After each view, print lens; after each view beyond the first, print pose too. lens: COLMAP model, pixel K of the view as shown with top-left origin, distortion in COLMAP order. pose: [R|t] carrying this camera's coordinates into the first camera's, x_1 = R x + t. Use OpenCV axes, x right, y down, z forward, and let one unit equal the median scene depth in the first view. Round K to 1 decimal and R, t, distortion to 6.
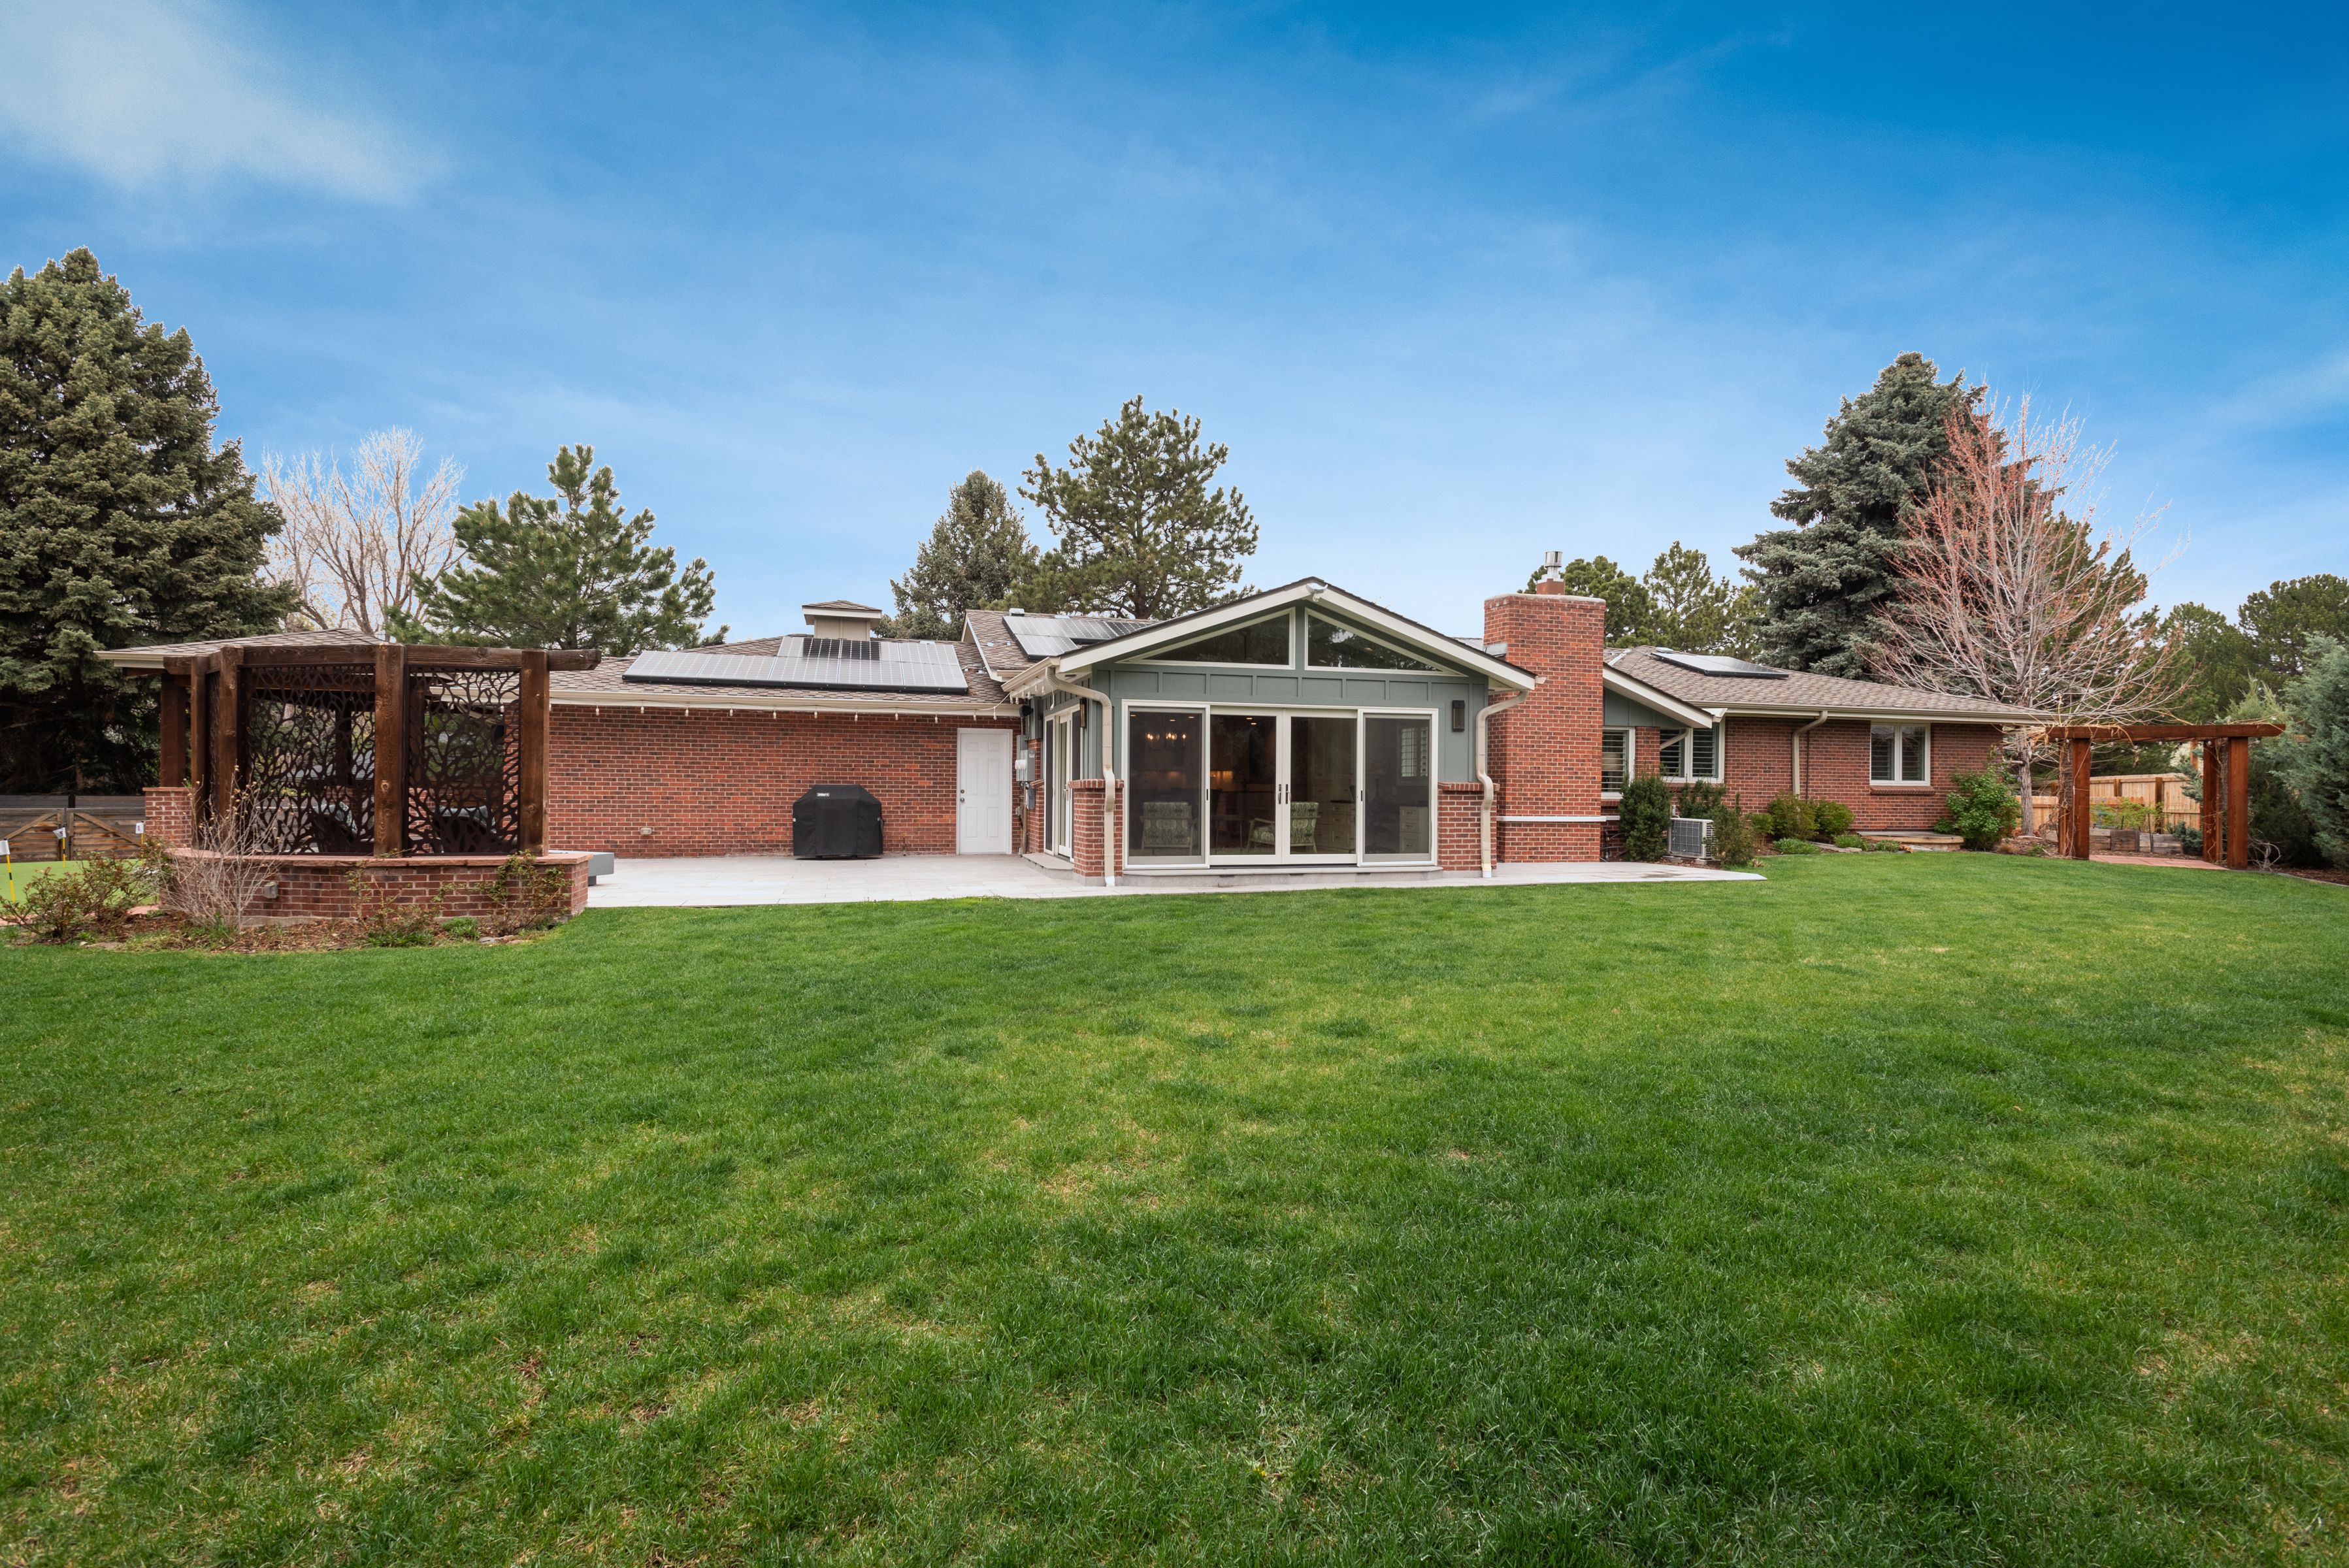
lens RADIAL K [[1084.0, 0, 1174.5], [0, 1084.0, 784.0], [0, 0, 1]] dist [0.003166, 0.000120]
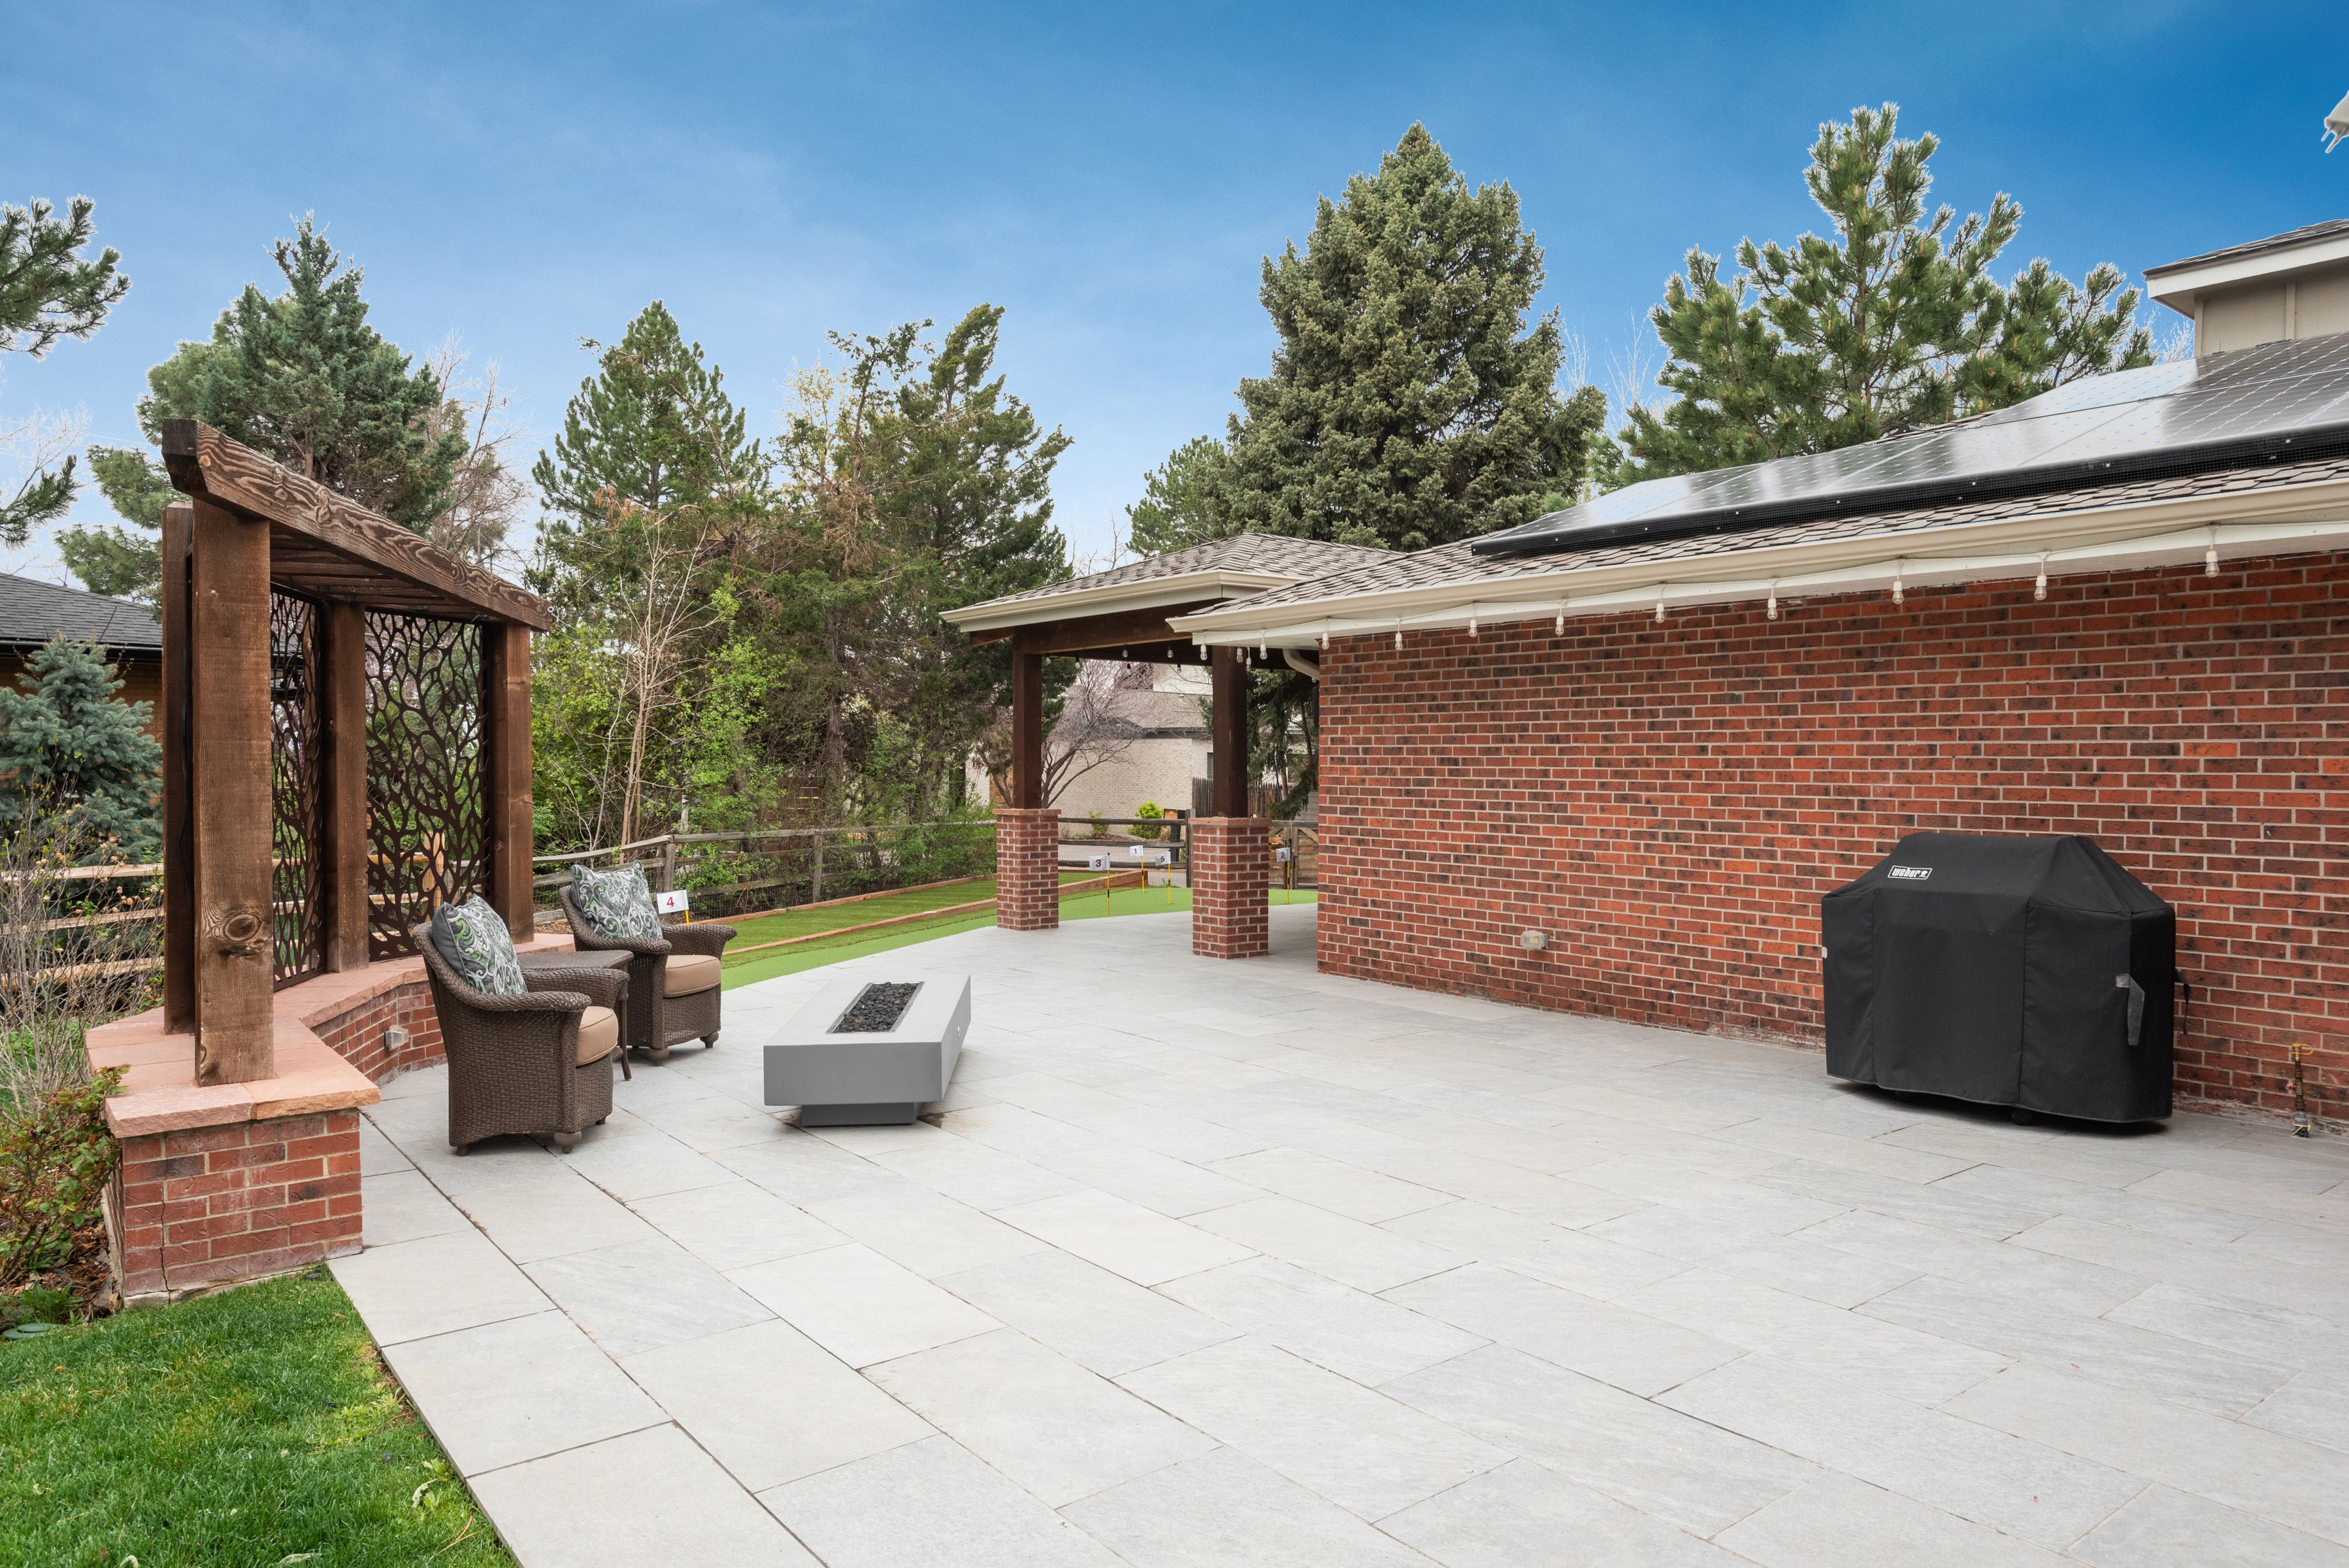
lens RADIAL K [[1519.3, 0, 1174.5], [0, 1519.3, 784.0], [0, 0, 1]] dist [-0.006506, -0.000858]
pose [[0.367717, 0.006319, -0.929916, -0.029945], [0.001924, 0.999970, 0.007555, -0.019579], [0.929936, -0.004567, 0.367694, 0.782245]]
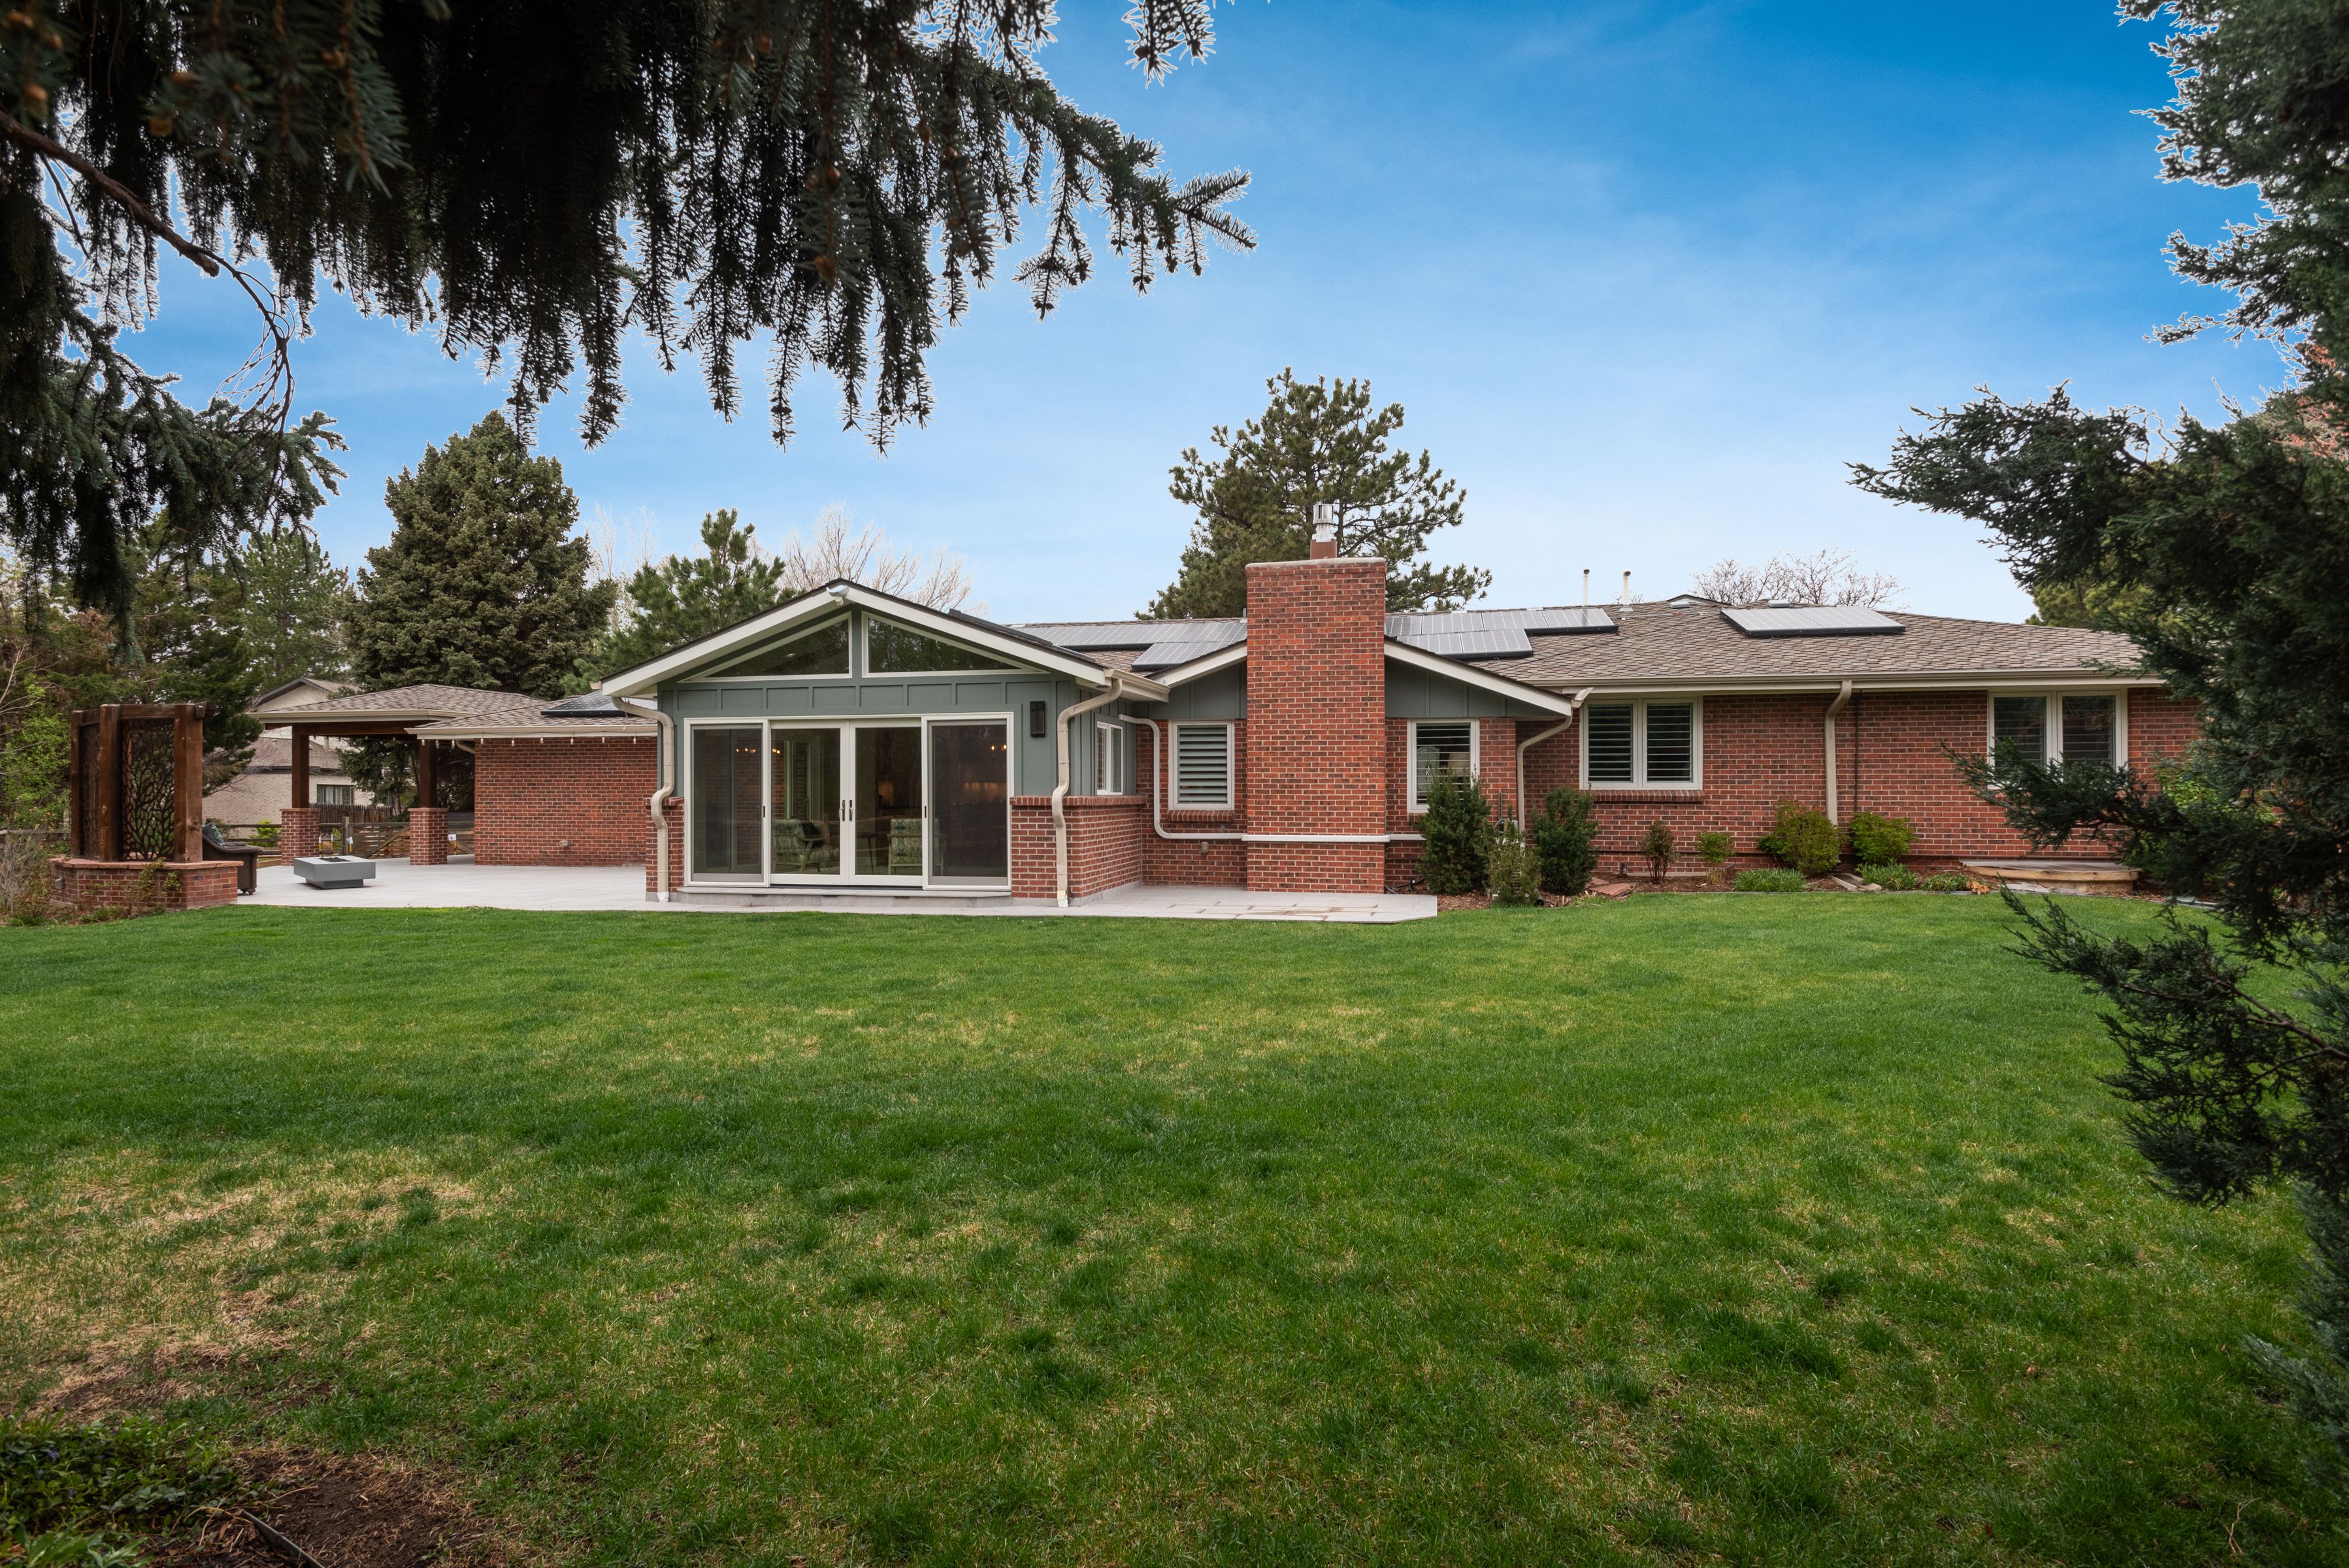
lens RADIAL K [[1145.7, 0, 1174.5], [0, 1145.7, 784.0], [0, 0, 1]] dist [0.003203, 0.000422]
pose [[0.883737, -0.014267, -0.467767, 0.784979], [0.010591, 0.999889, -0.010488, -0.000290], [0.467864, 0.004314, 0.883790, 0.242079]]
